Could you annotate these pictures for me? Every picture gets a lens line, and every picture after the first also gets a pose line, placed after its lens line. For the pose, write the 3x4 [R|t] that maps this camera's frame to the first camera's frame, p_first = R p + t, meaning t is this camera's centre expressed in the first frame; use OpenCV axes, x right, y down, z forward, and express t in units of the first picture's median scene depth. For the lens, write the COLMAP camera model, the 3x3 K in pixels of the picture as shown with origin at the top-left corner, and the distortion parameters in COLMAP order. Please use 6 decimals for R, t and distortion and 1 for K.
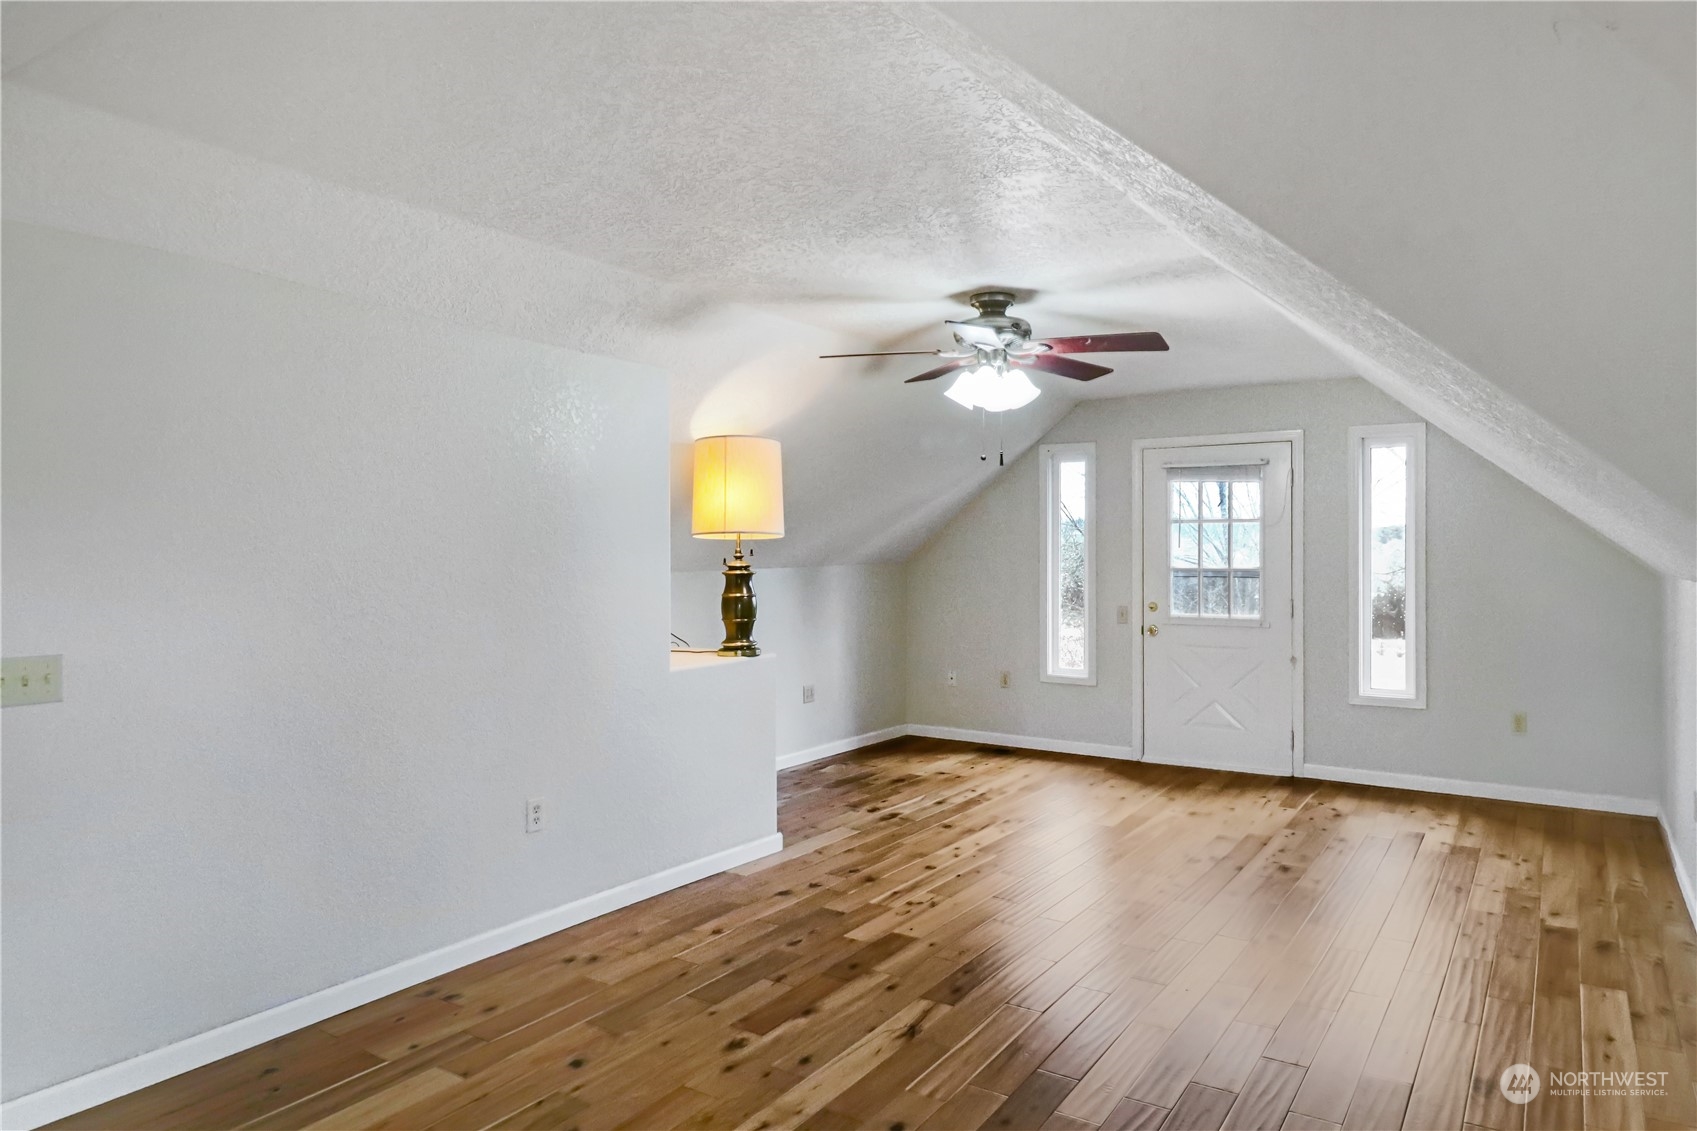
lens RADIAL K [[1085.0, 0, 853.6], [0, 1085.0, 529.9], [0, 0, 1]] dist [0.041900, -0.083516]
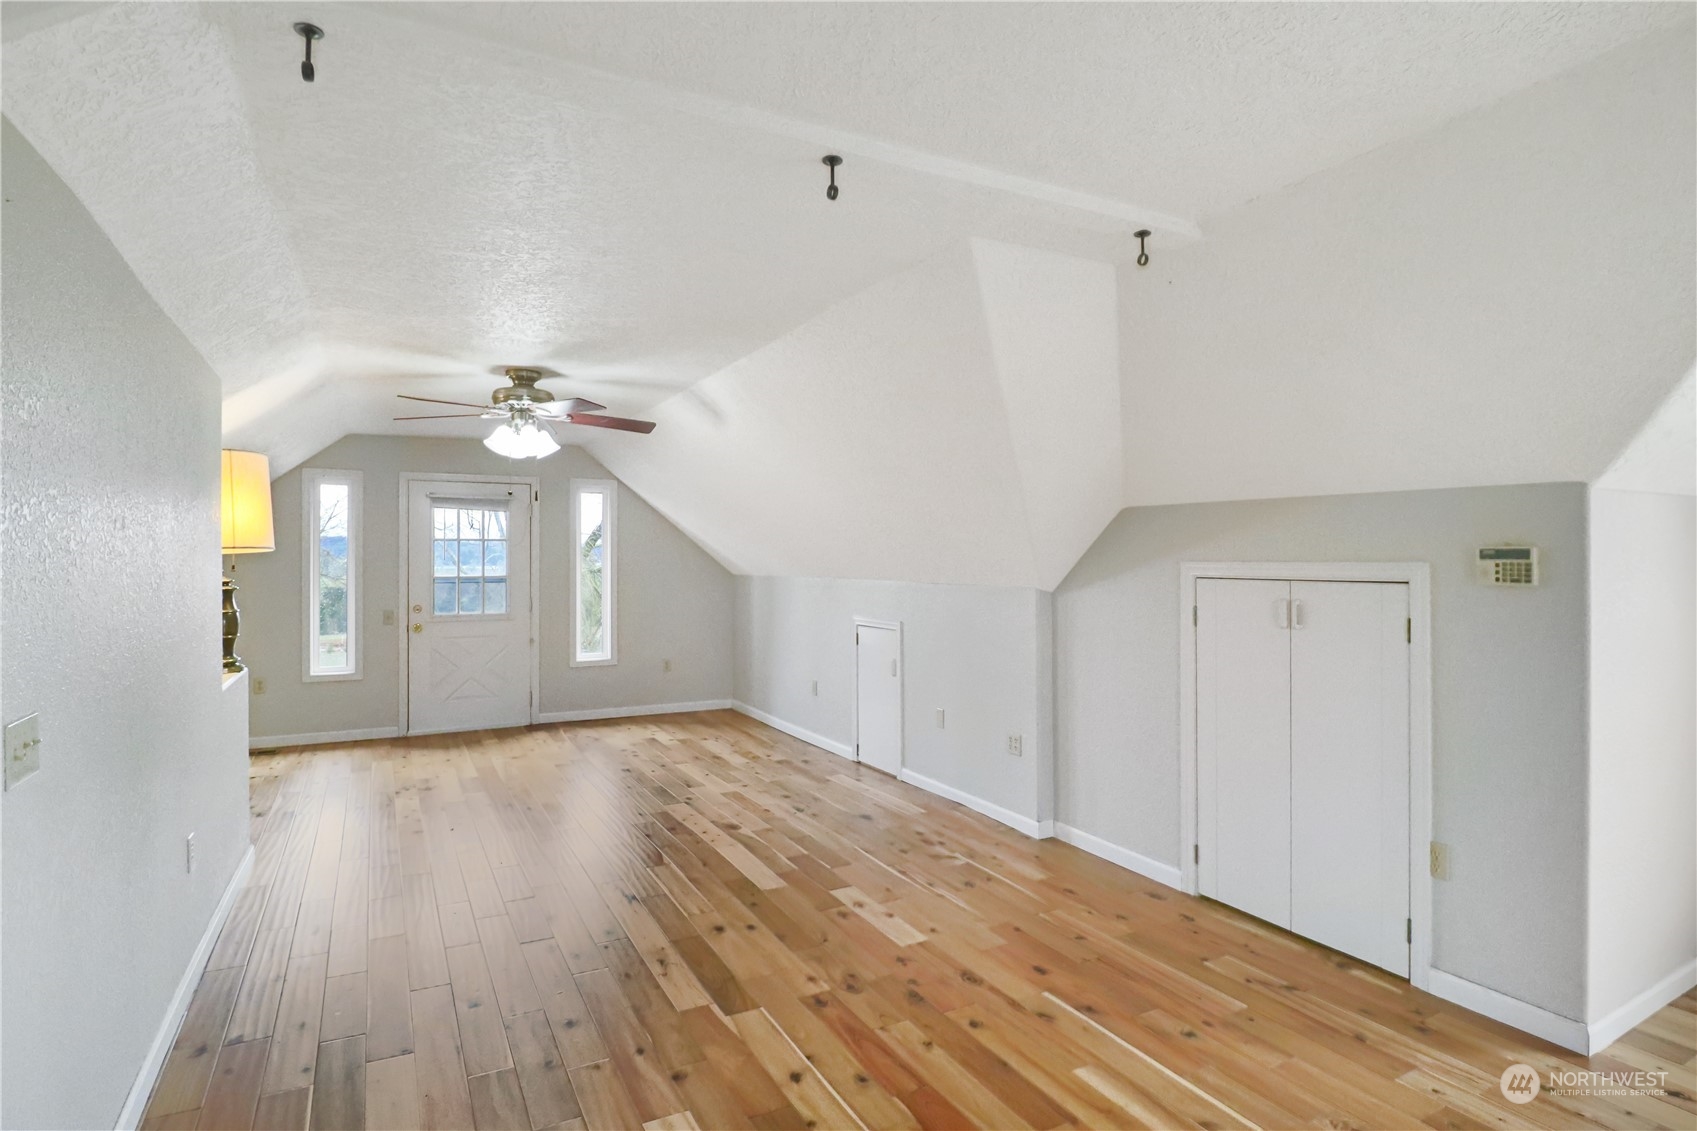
lens RADIAL K [[903.2, 0, 856.2], [0, 903.2, 542.8], [0, 0, 1]] dist [0.000582, -0.000314]
pose [[0.477715, 0.013273, 0.878414, -0.406308], [-0.013506, 0.999879, -0.007764, -0.002755], [-0.878411, -0.008155, 0.477837, 0.077902]]
